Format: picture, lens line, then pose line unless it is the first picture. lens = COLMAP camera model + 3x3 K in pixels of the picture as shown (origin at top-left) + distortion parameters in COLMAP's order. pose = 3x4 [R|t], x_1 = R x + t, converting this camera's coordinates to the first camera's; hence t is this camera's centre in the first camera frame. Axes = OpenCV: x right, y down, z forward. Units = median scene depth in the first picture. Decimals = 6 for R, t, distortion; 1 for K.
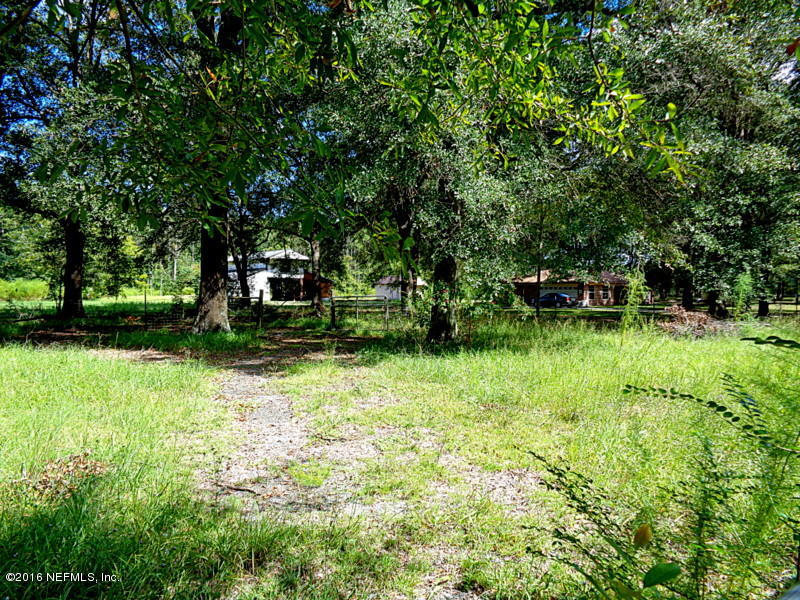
lens RADIAL K [[596.3, 0, 400.0], [0, 596.3, 300.0], [0, 0, 1]] dist [-0.007763, -0.004391]
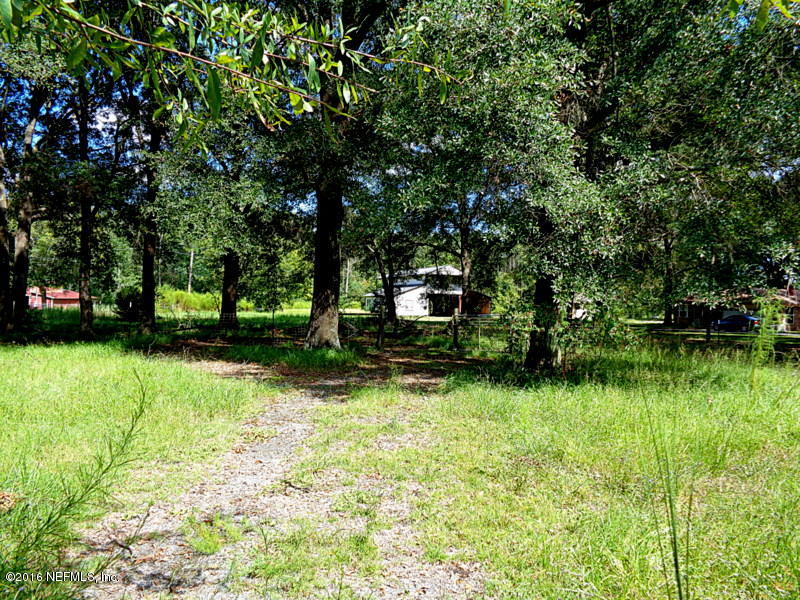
lens RADIAL K [[596.3, 0, 400.0], [0, 596.3, 300.0], [0, 0, 1]] dist [-0.007763, -0.004391]
pose [[0.959860, 0.015646, -0.280042, 0.088354], [-0.023140, 0.999457, -0.023475, -0.006231], [0.279523, 0.029013, 0.959701, 0.072373]]
